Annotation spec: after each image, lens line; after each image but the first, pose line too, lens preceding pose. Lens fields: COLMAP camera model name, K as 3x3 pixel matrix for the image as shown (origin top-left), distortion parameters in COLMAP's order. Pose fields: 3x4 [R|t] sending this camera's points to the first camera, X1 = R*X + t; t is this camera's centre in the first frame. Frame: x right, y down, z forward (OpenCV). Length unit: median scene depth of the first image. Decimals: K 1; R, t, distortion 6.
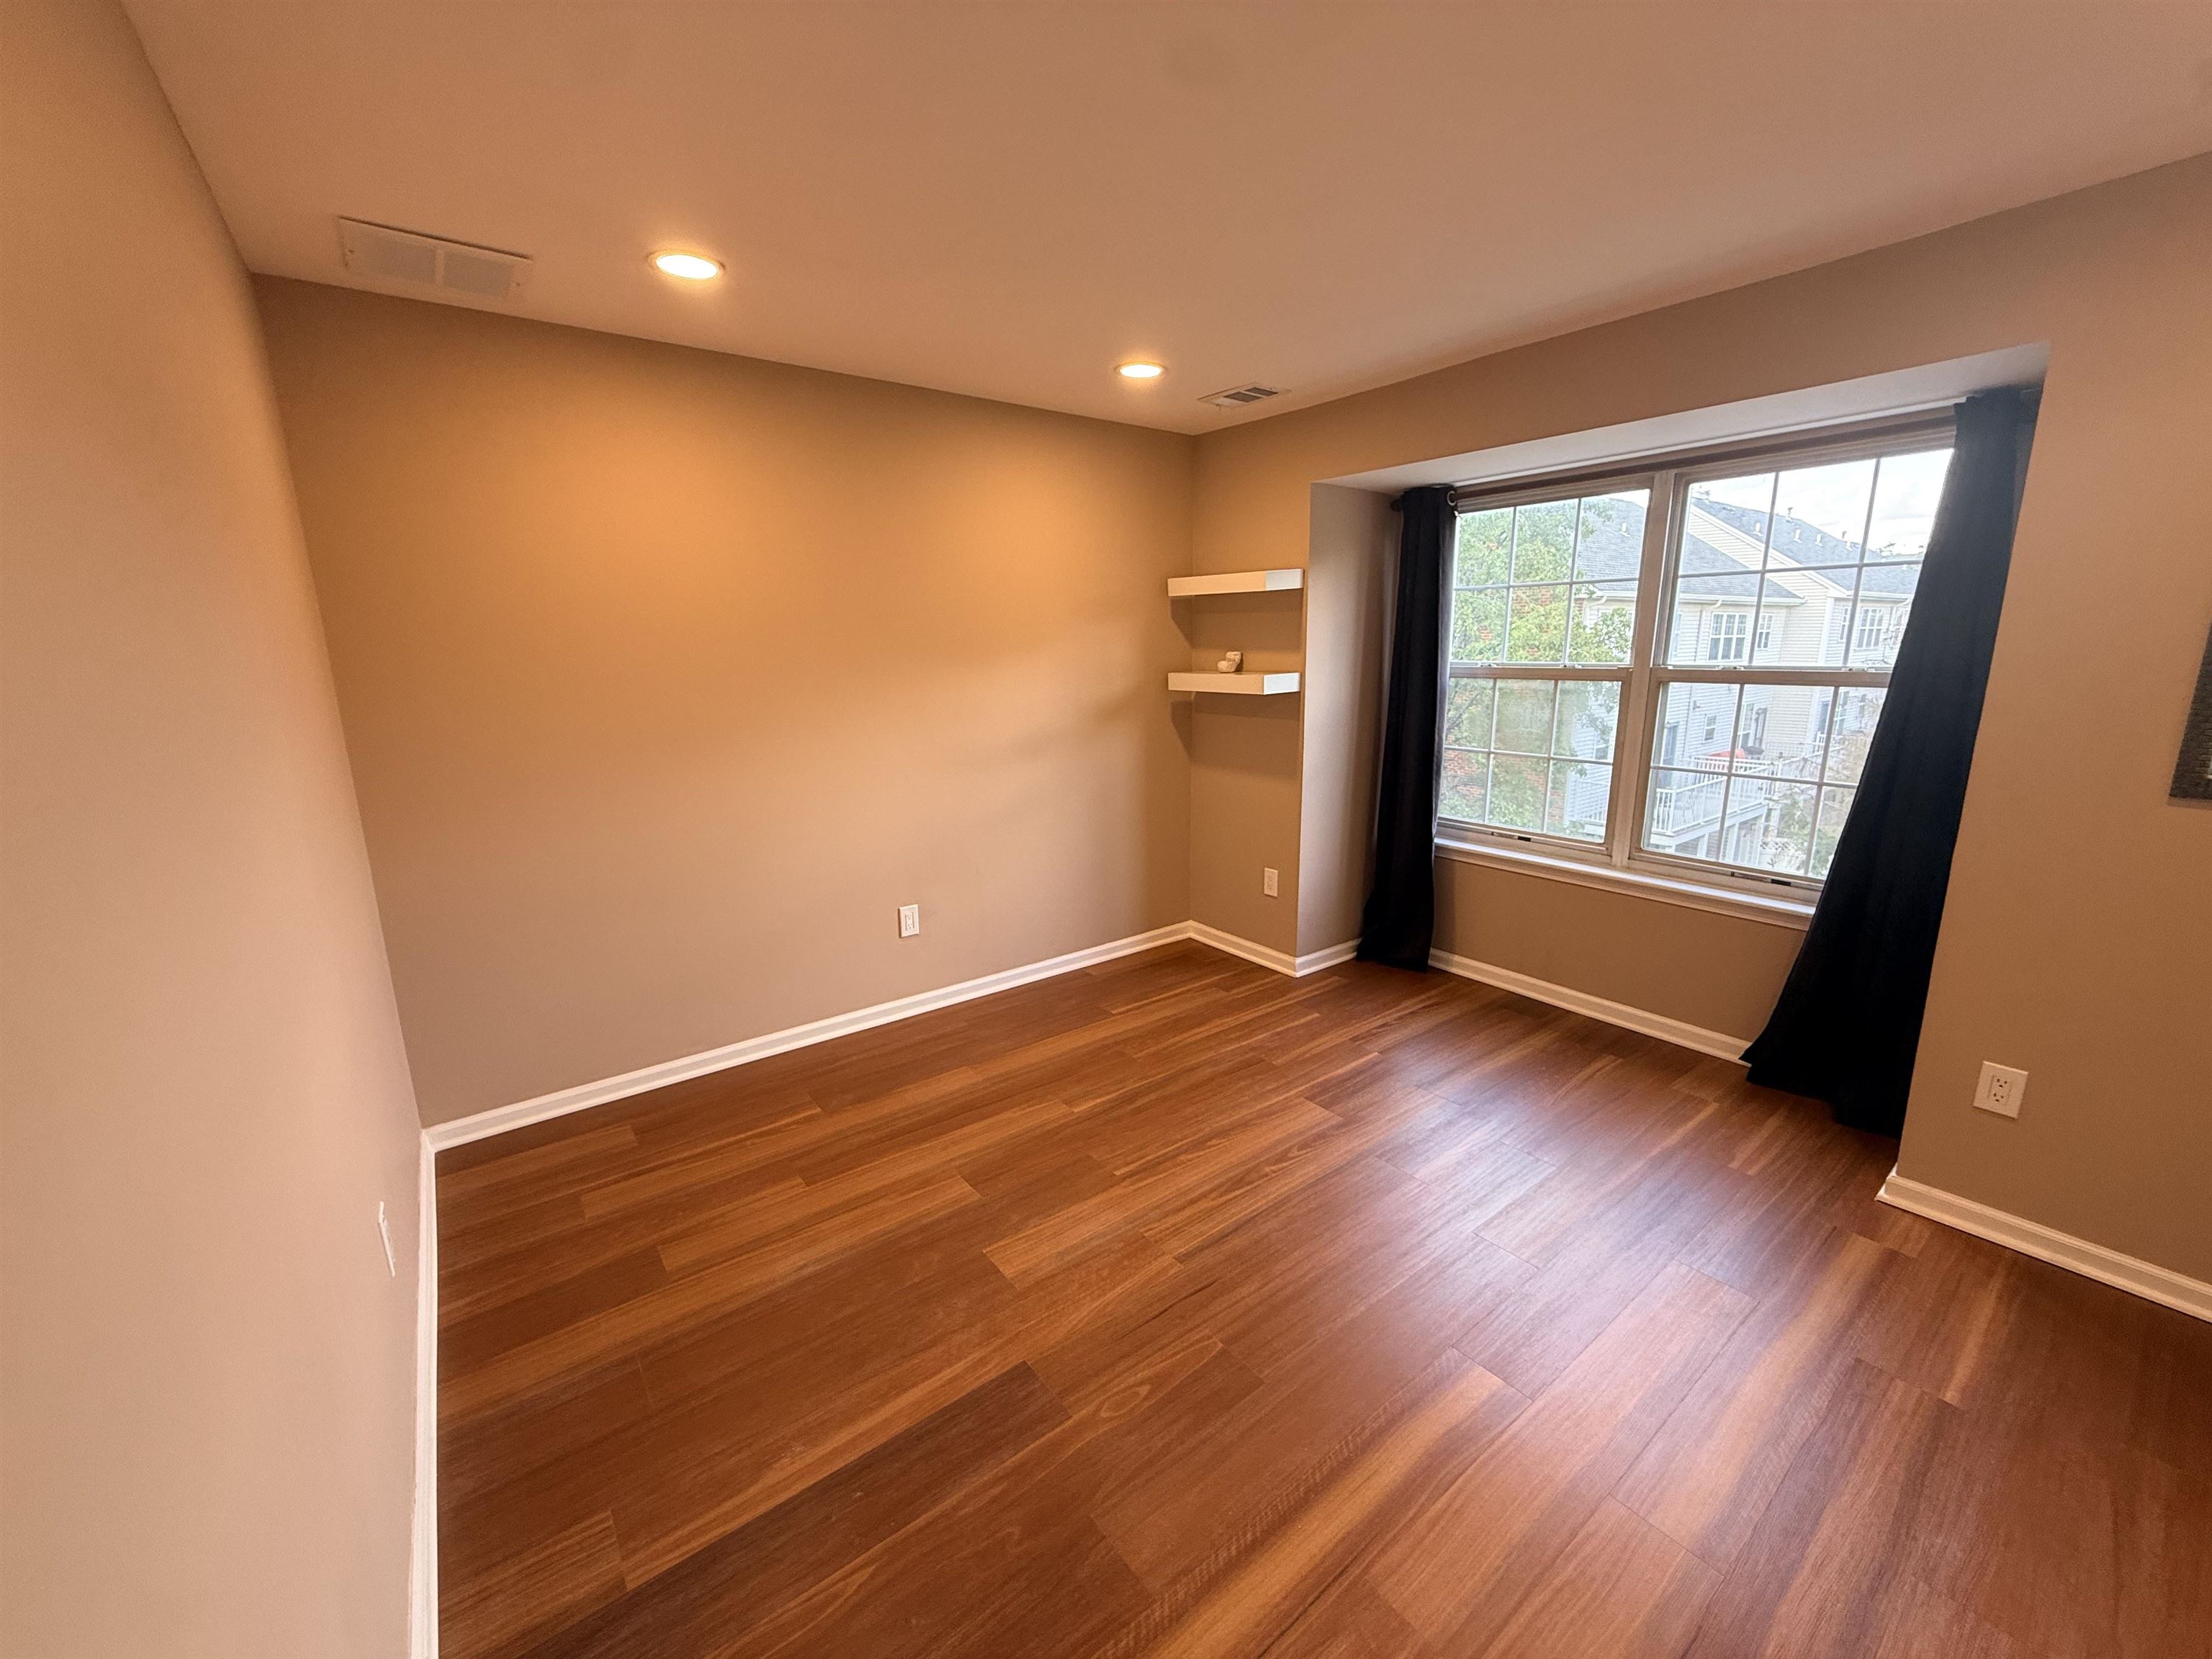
lens RADIAL K [[880.5, 0, 1106.1], [0, 880.5, 827.9], [0, 0, 1]] dist [-0.000298, -0.000207]
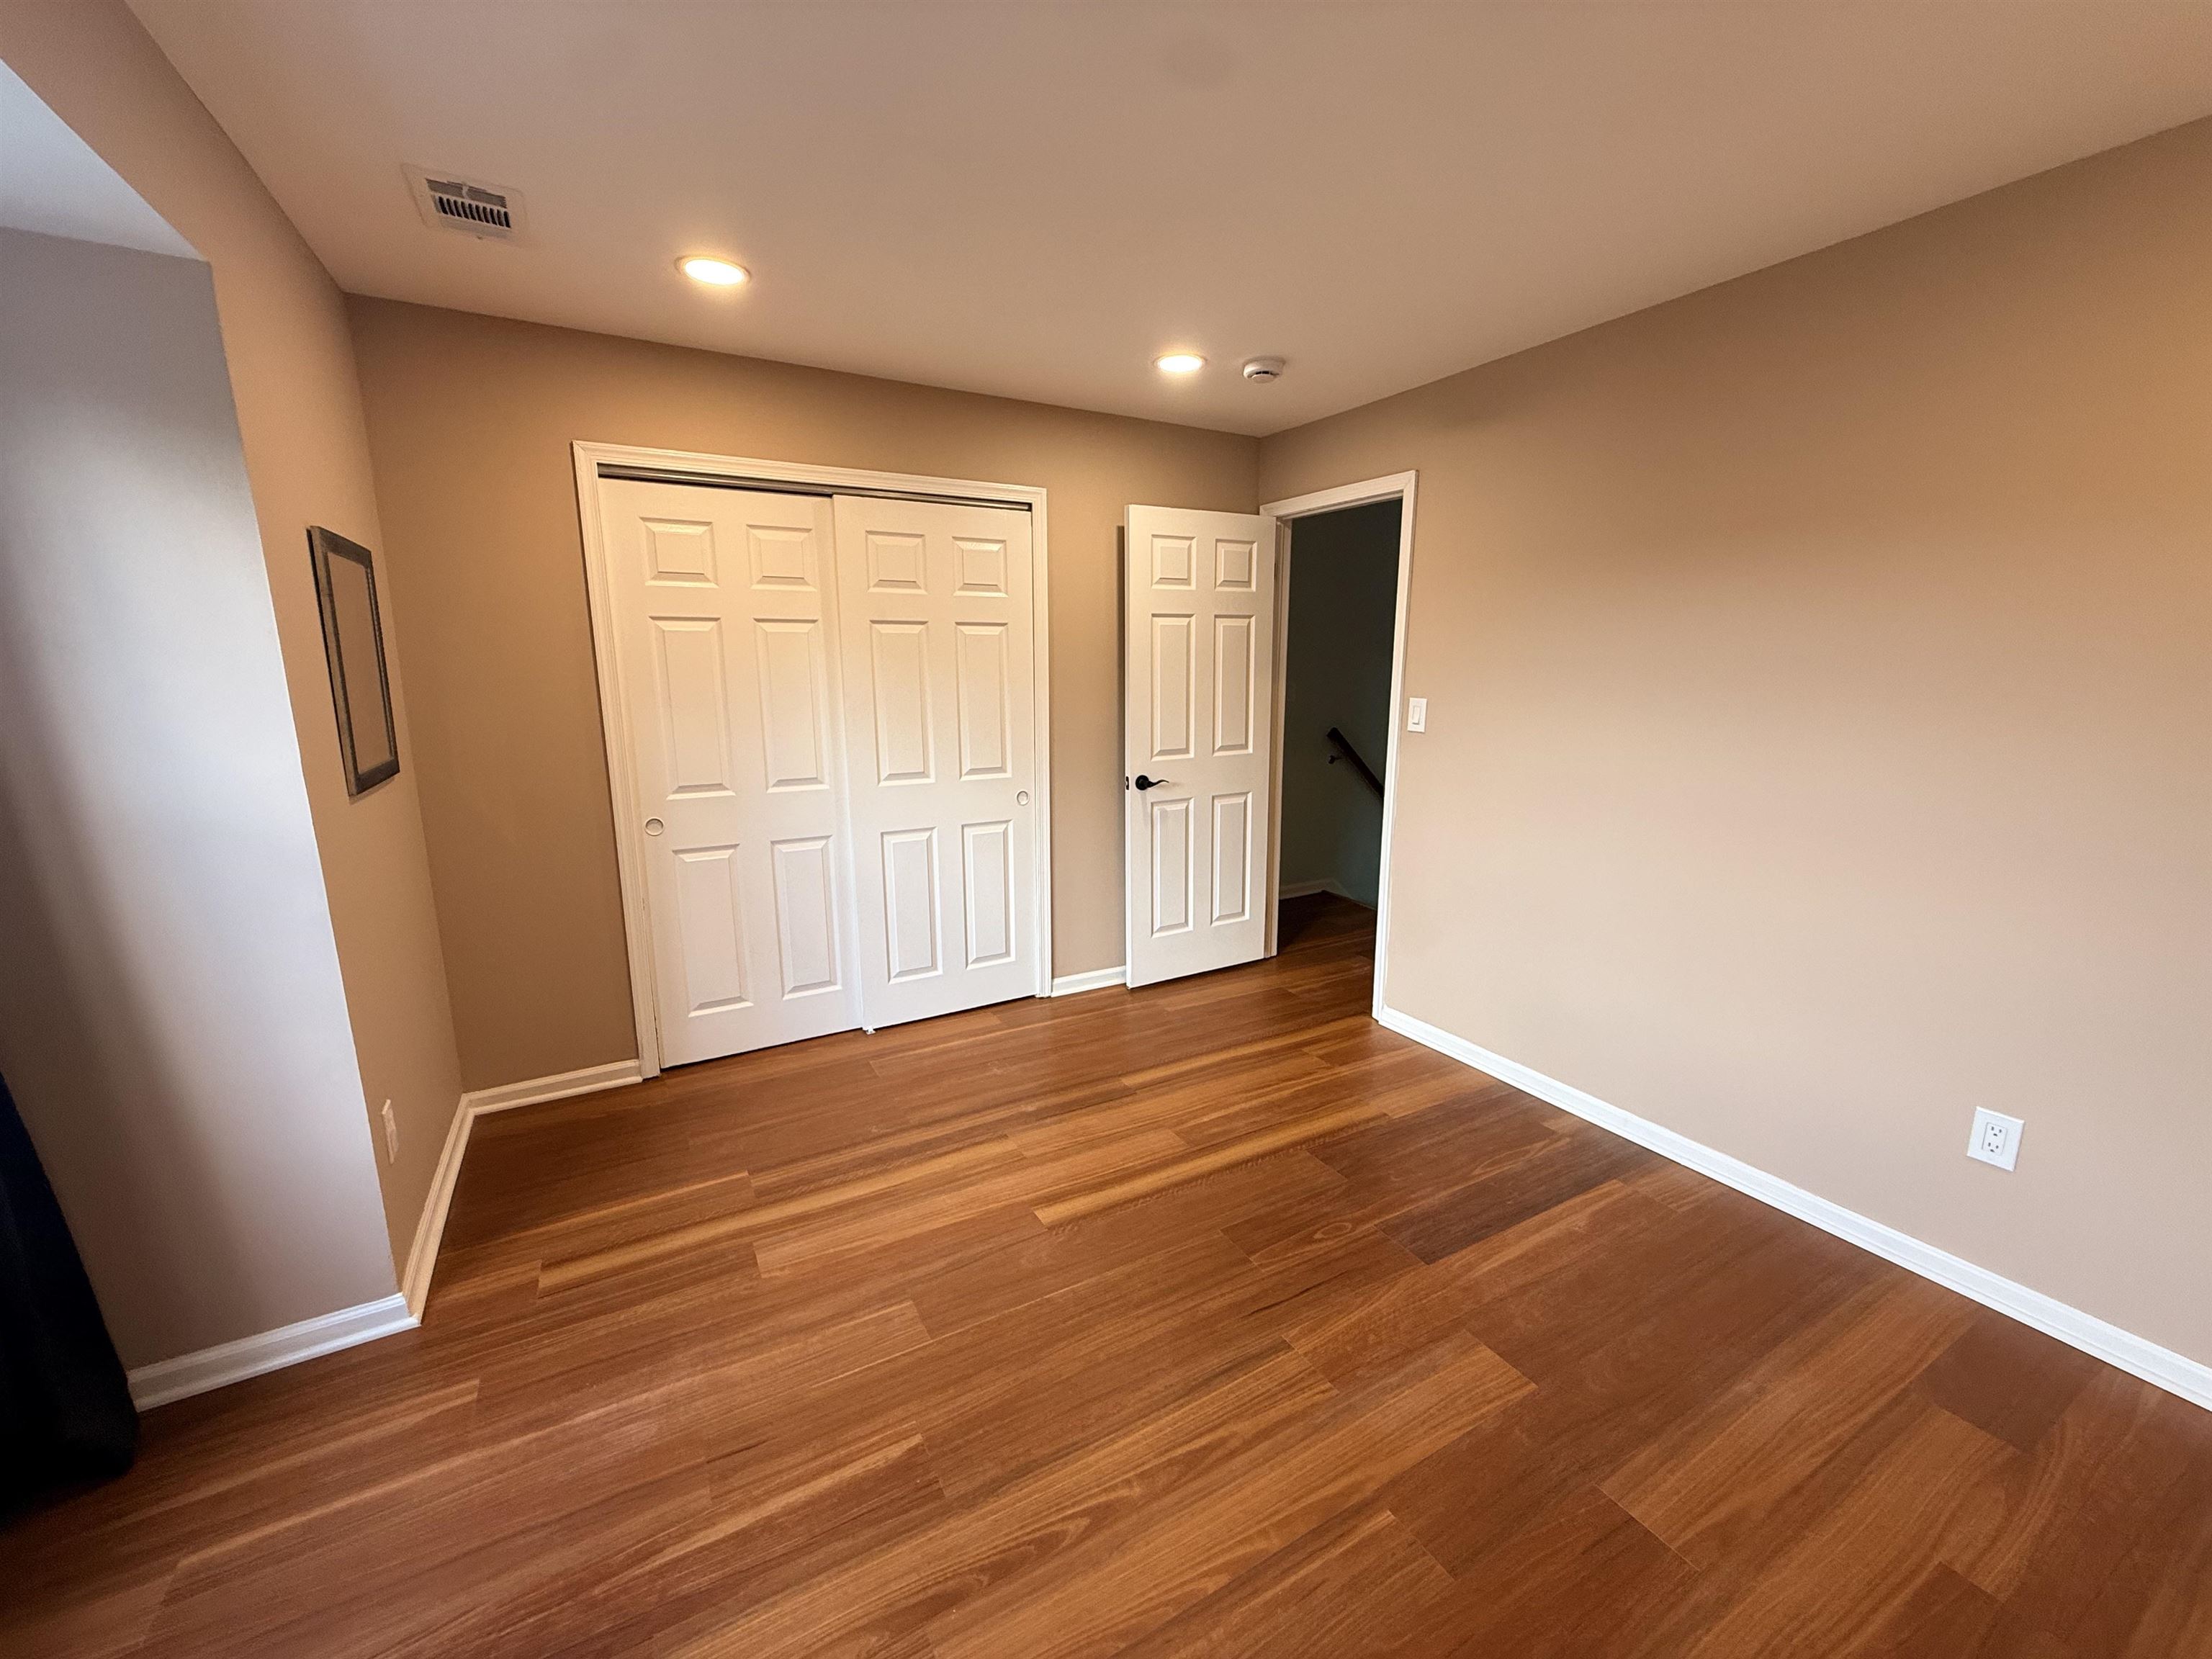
lens RADIAL K [[880.5, 0, 1104.2], [0, 880.5, 824.7], [0, 0, 1]] dist [-0.000298, -0.000207]
pose [[-0.990188, -0.011608, 0.139257, 0.145891], [0.041889, 0.926061, 0.375042, -0.313405], [-0.133314, 0.377195, -0.916488, 1.617417]]
